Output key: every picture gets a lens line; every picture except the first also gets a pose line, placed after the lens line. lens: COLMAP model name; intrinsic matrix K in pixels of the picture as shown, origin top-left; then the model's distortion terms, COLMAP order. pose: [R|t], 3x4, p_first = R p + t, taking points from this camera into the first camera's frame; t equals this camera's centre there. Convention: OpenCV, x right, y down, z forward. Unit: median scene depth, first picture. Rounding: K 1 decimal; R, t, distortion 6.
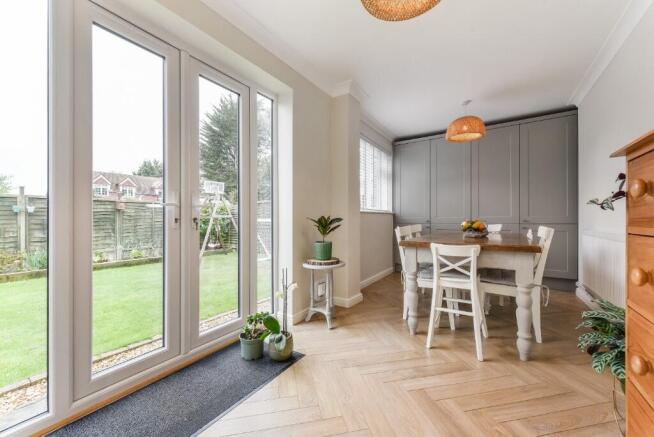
lens RADIAL K [[260.3, 0, 318.7], [0, 260.3, 221.7], [0, 0, 1]] dist [0.006956, -0.000073]
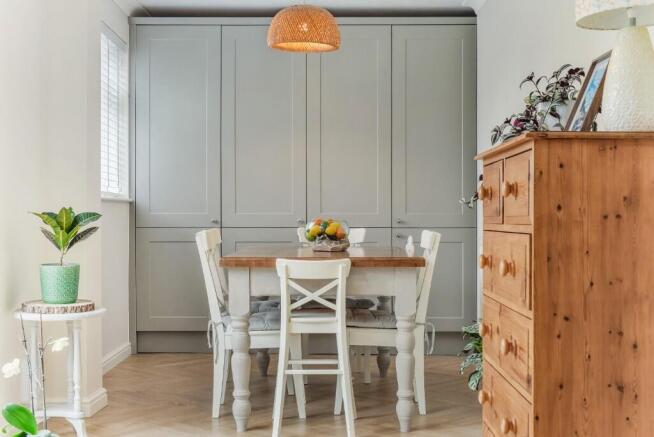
lens RADIAL K [[956.8, 0, 327.7], [0, 956.8, 234.2], [0, 0, 1]] dist [0.027572, 0.007927]
pose [[0.823392, -0.003556, 0.567462, -0.606249], [-0.000201, 0.999978, 0.006558, 0.014156], [-0.567473, -0.005513, 0.823374, -0.711357]]
